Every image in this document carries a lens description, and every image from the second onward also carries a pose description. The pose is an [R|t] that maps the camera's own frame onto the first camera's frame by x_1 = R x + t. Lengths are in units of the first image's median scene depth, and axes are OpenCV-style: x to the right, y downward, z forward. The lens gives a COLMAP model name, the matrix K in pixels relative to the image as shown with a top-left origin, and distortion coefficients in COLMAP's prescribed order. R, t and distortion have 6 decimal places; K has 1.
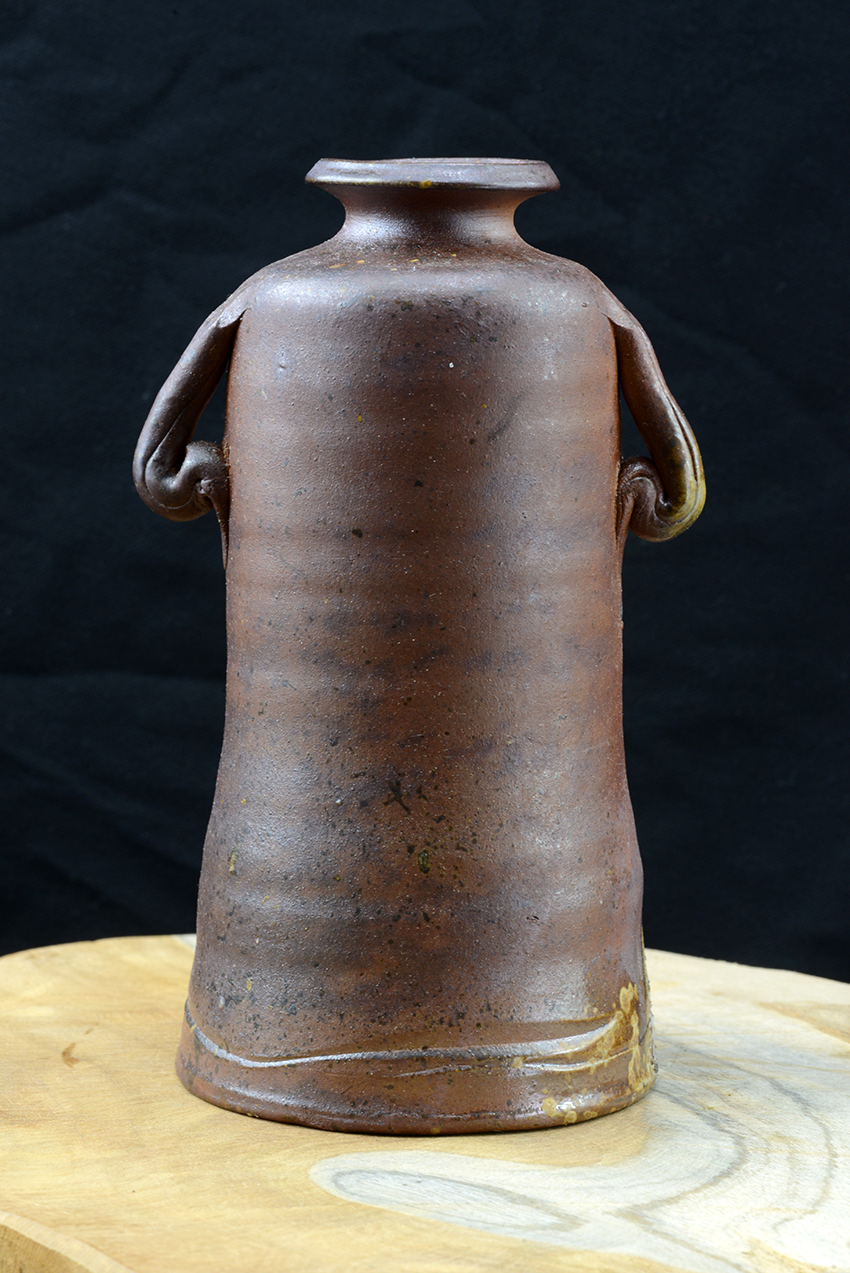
lens RADIAL K [[4372.1, 0, 422.7], [0, 4372.1, 629.0], [0, 0, 1]] dist [0.265291, 0.000000]
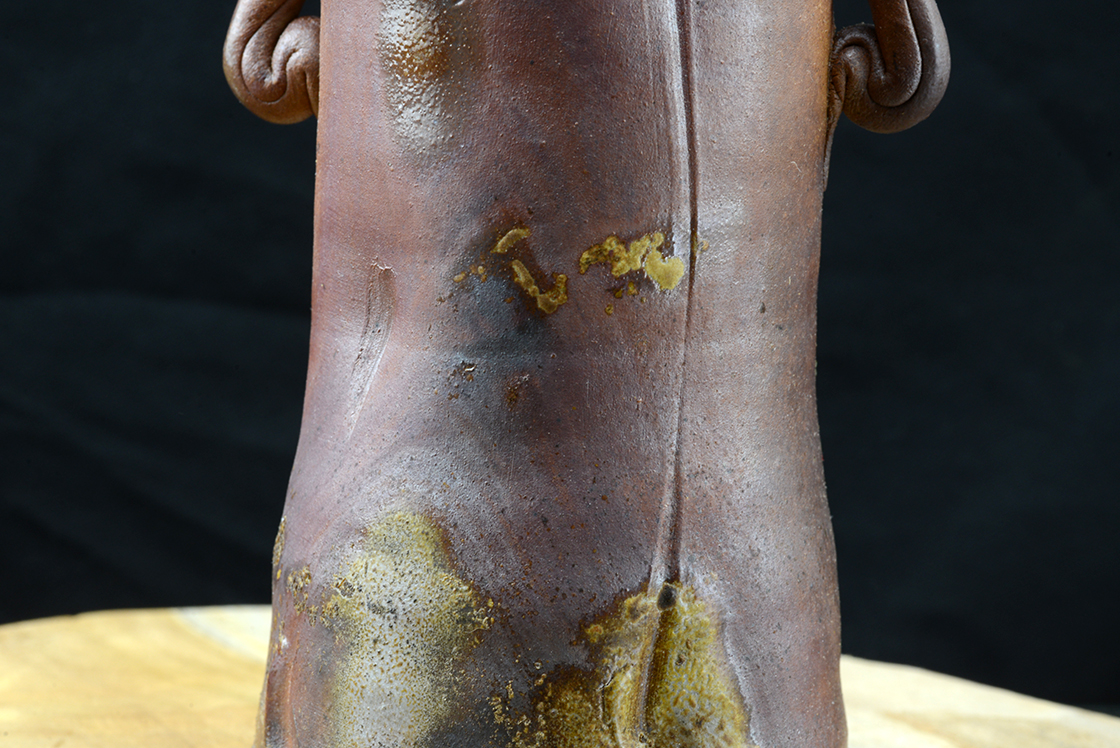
lens RADIAL K [[3846.6, 0, 555.7], [0, 3846.6, 375.9], [0, 0, 1]] dist [0.265291, 0.000000]
pose [[0.999346, 0.015738, 0.032565, -0.010194], [-0.016864, 0.999259, 0.034607, -0.001731], [-0.031996, -0.035134, 0.998870, 0.315405]]
